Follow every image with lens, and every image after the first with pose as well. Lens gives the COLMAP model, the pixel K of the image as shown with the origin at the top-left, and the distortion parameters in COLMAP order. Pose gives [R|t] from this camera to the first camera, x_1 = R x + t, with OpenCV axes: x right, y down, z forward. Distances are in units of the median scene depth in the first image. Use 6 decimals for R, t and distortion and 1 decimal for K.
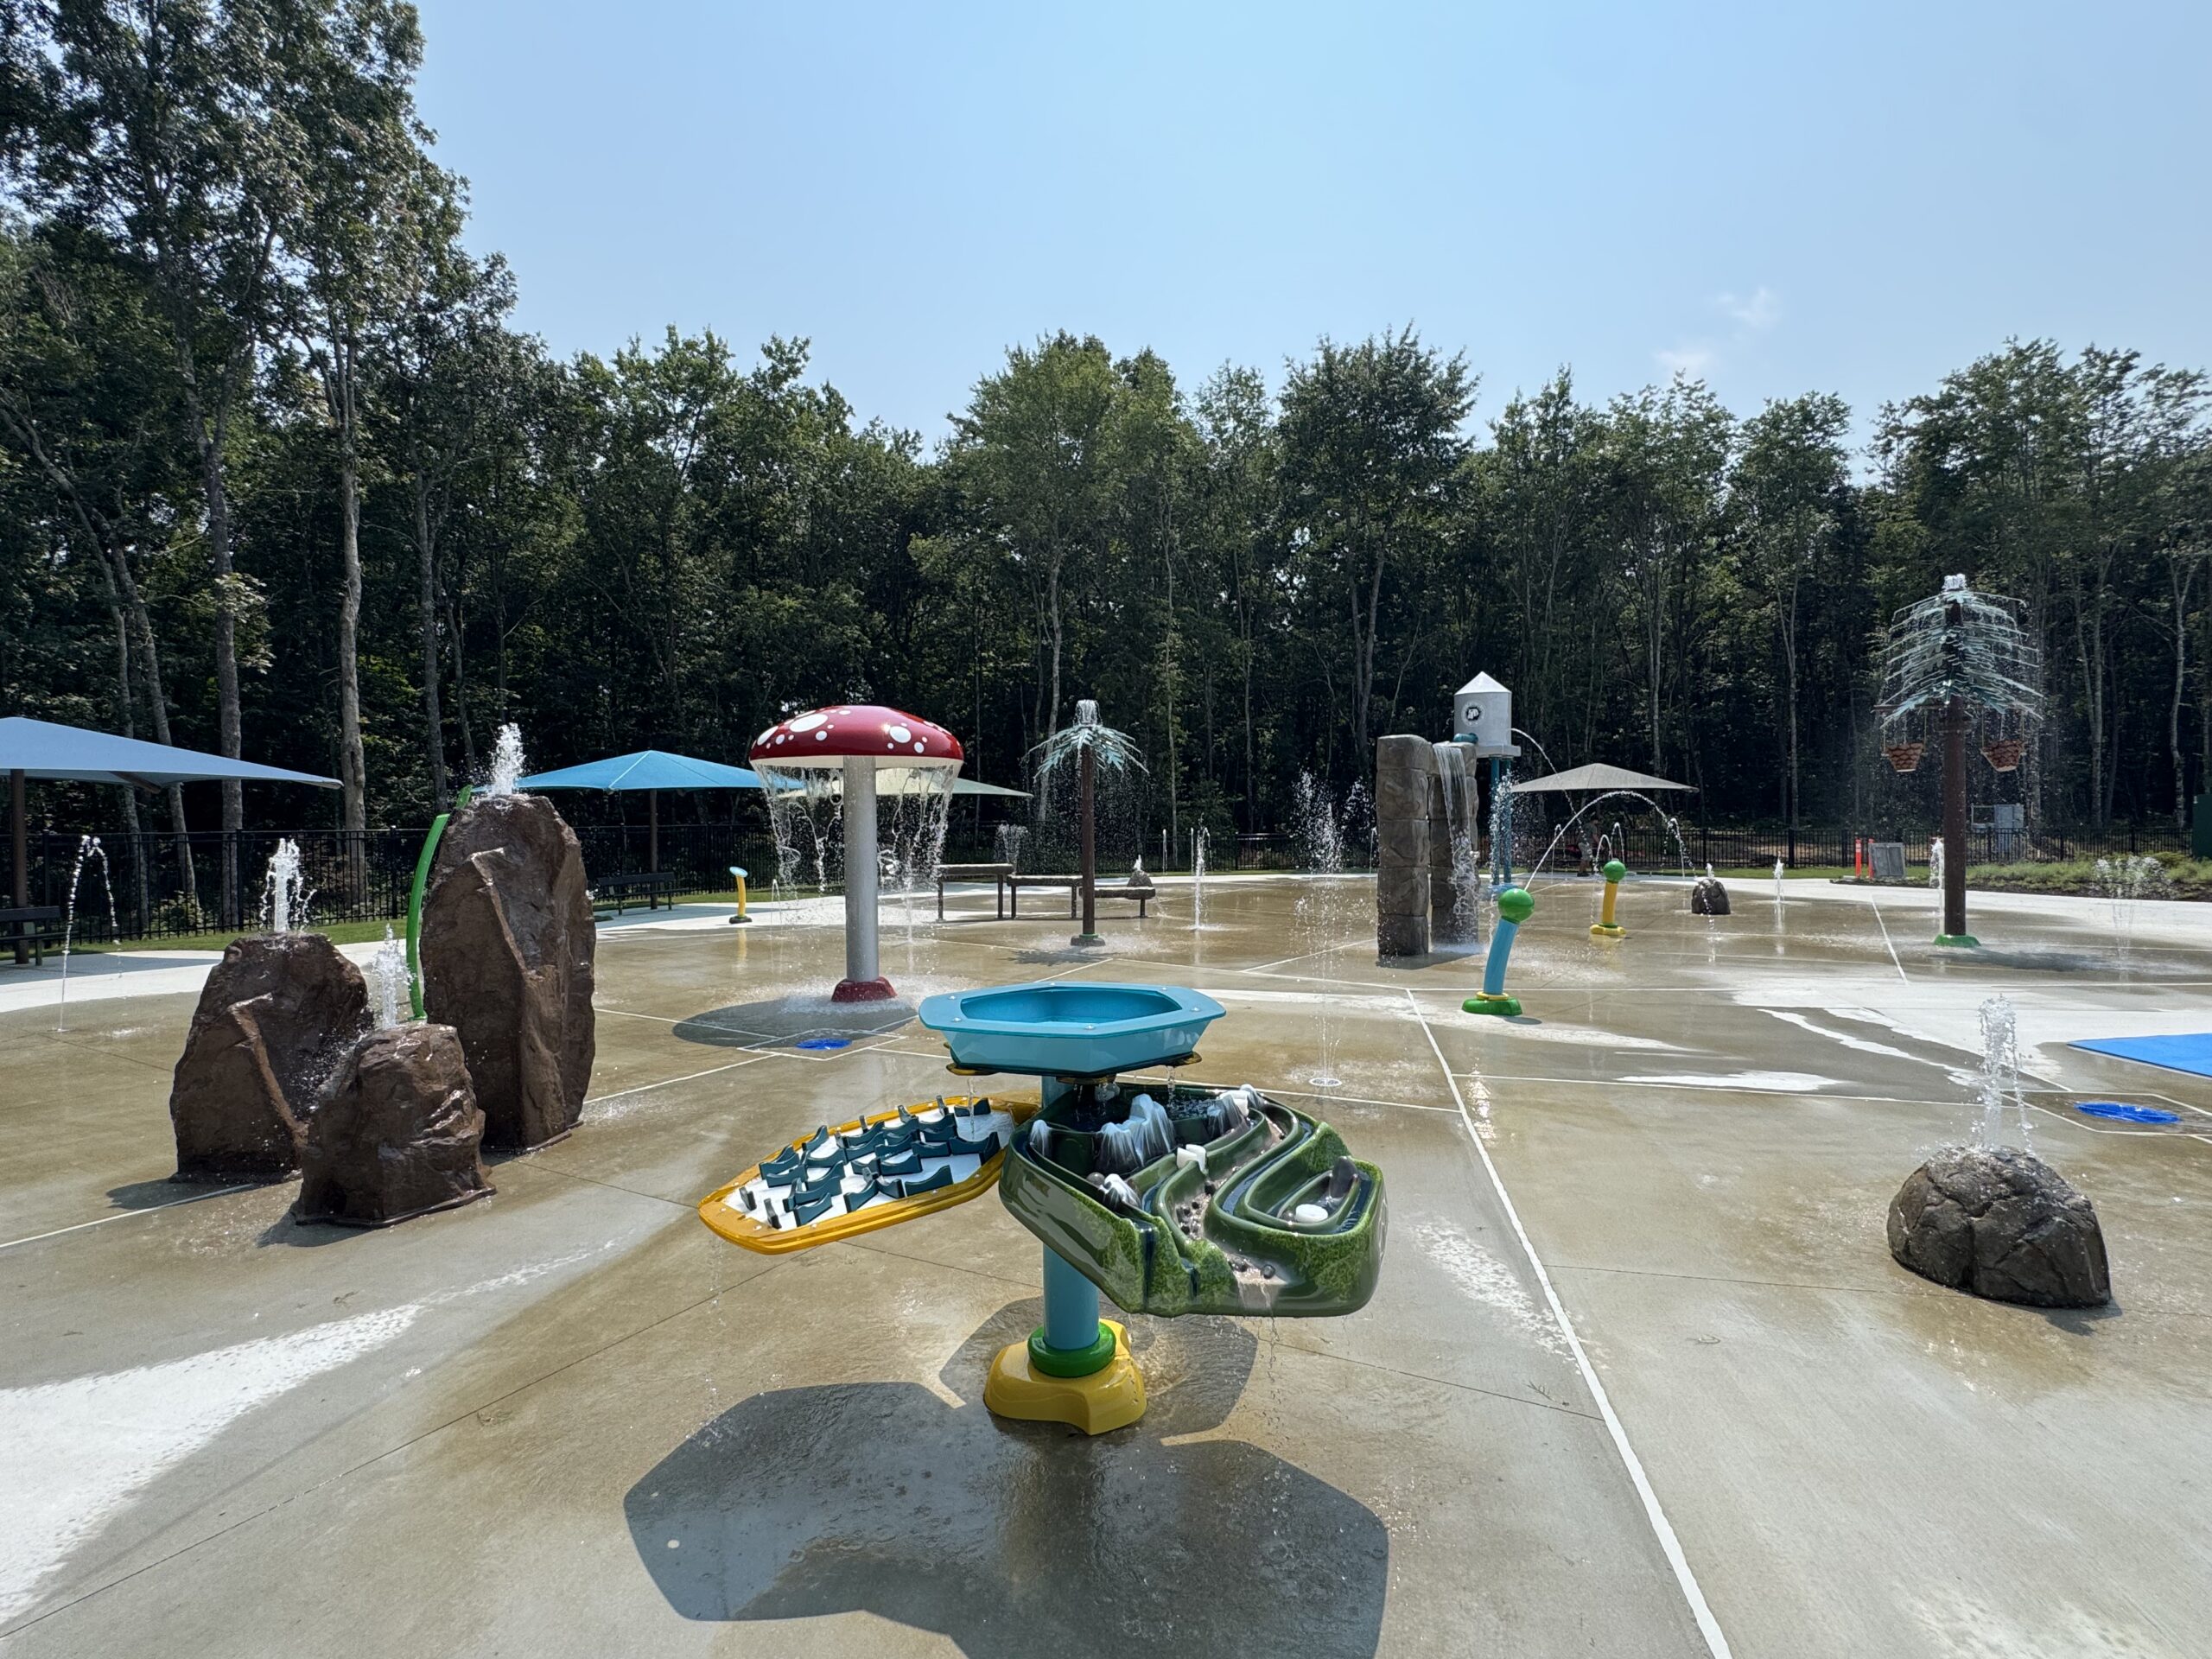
lens RADIAL K [[1032.3, 0, 1130.3], [0, 1032.3, 829.8], [0, 0, 1]] dist [0.005769, 0.001241]
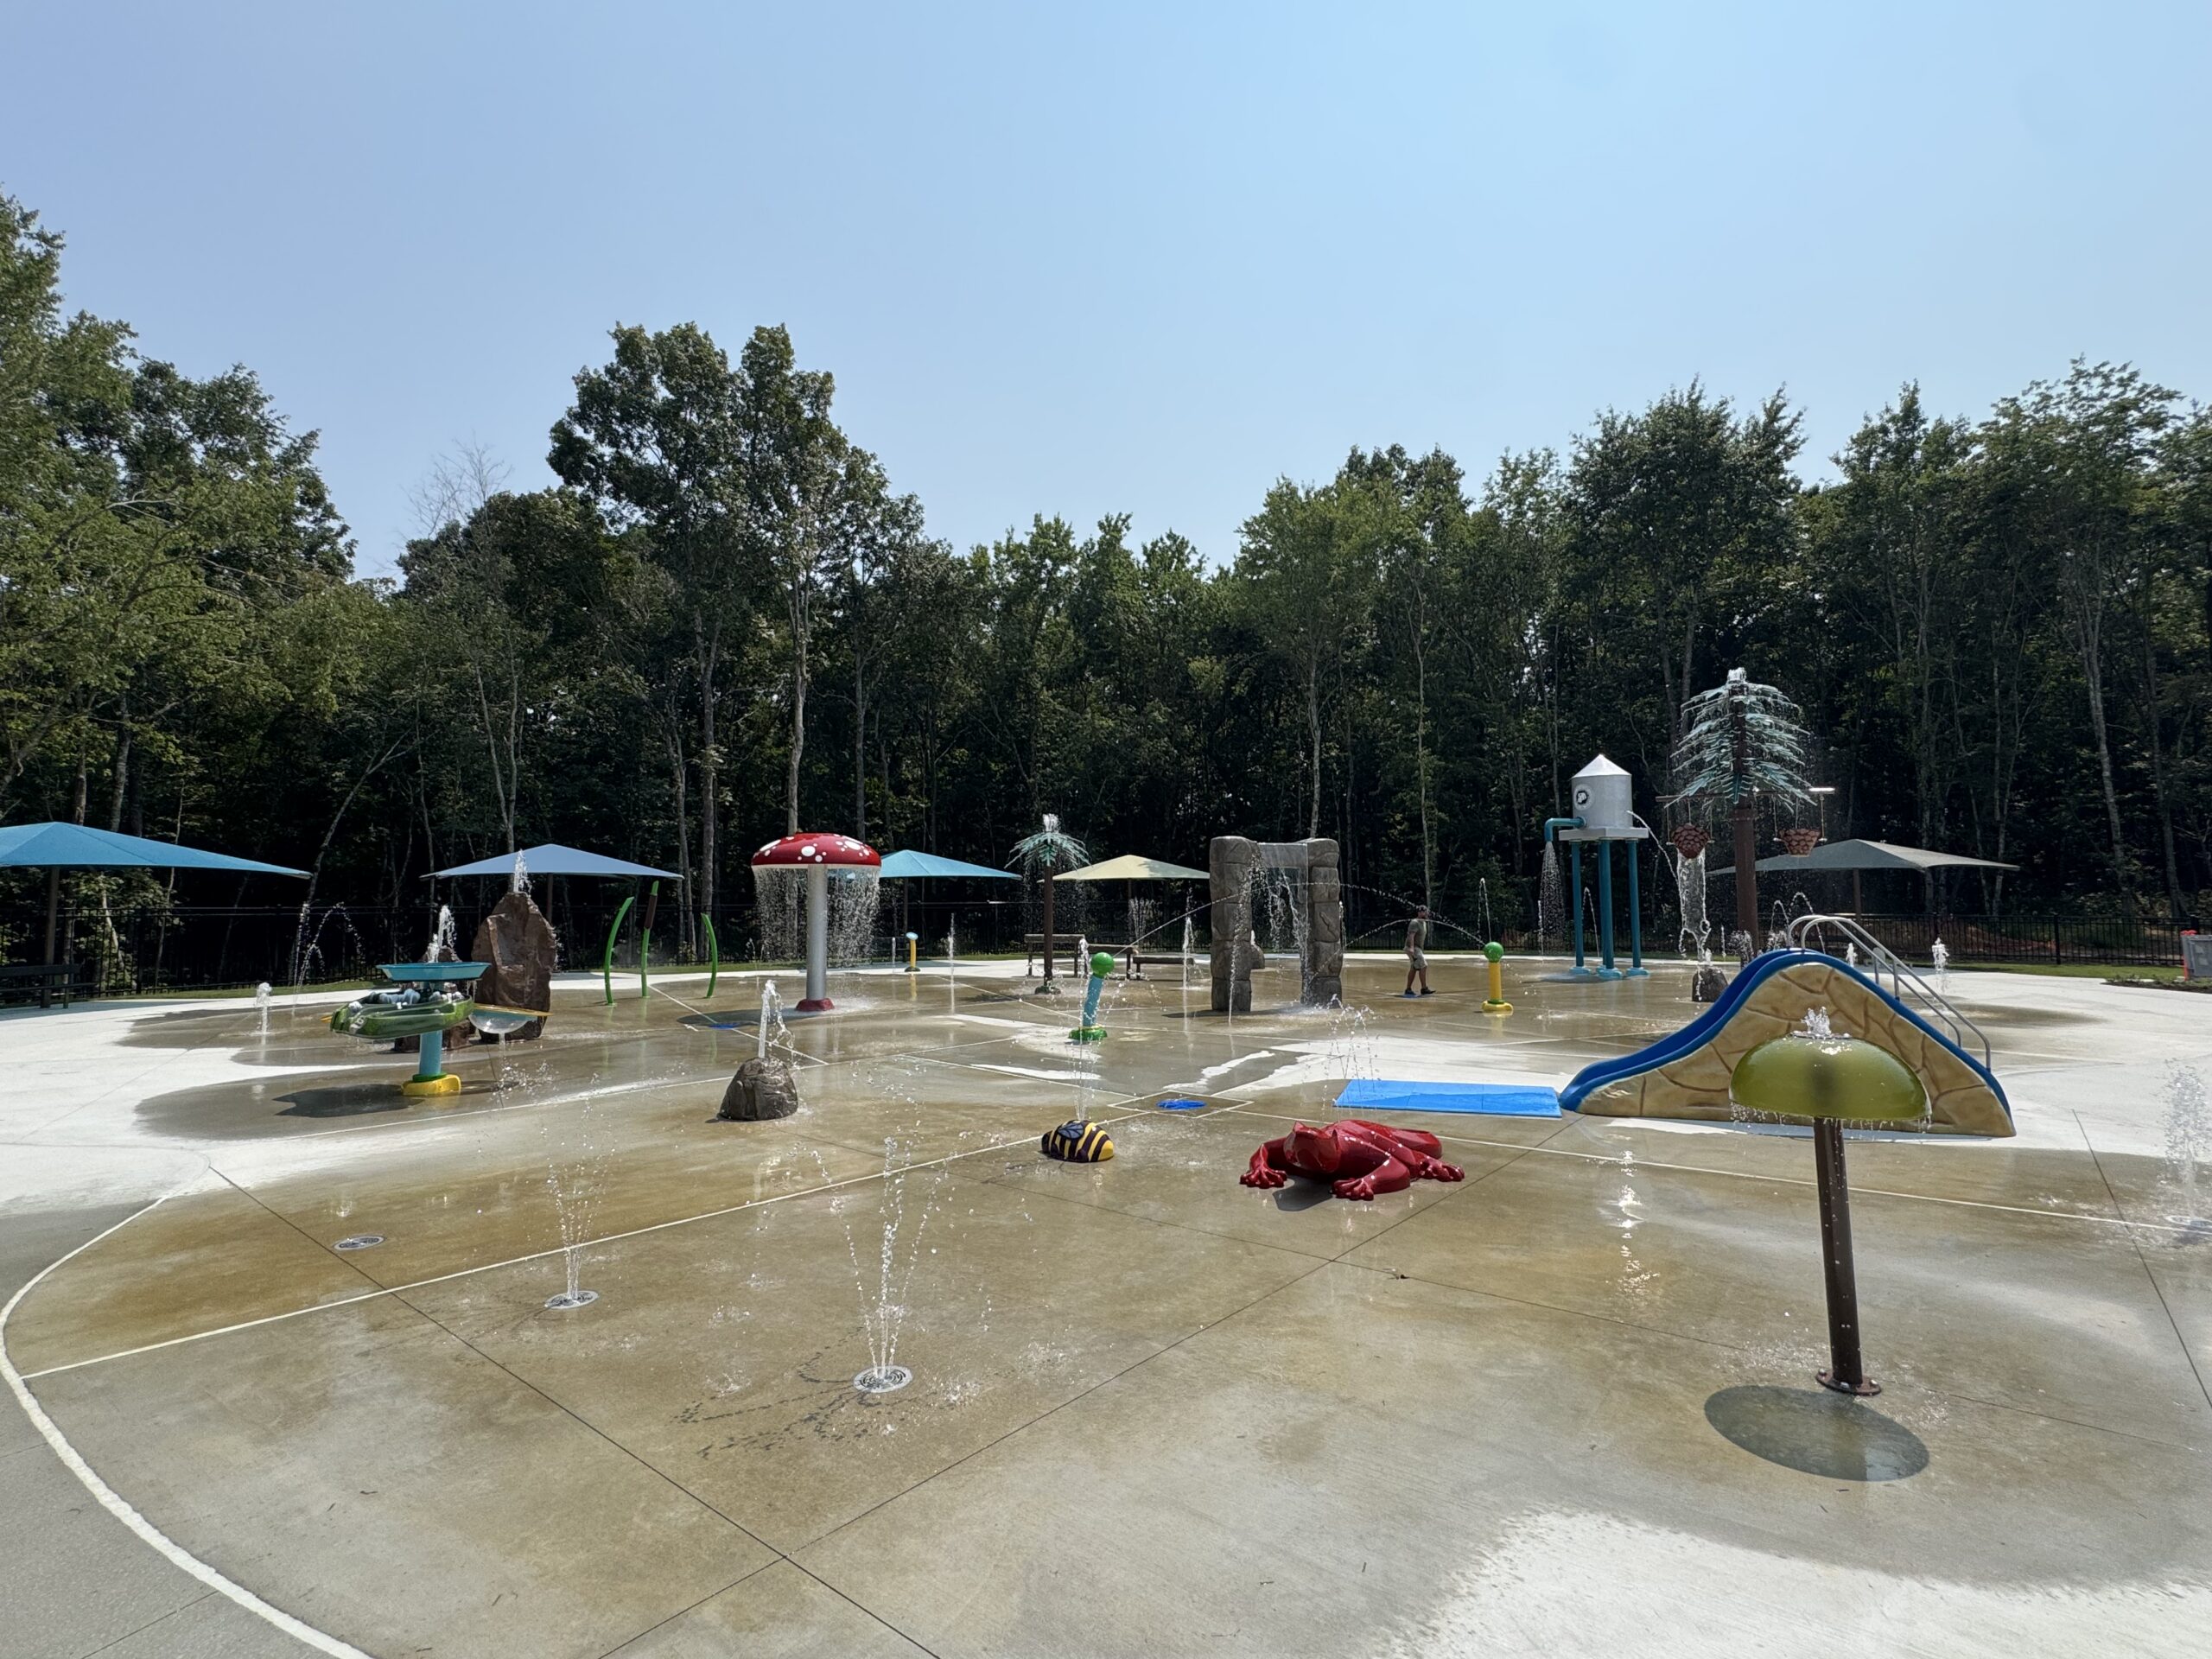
lens RADIAL K [[1032.3, 0, 1118.9], [0, 1032.3, 837.6], [0, 0, 1]] dist [0.005769, 0.001241]
pose [[0.883585, -0.023179, -0.467696, 0.264226], [-0.008458, 0.997821, -0.065432, -0.002130], [0.468193, 0.061771, 0.881464, -0.065614]]
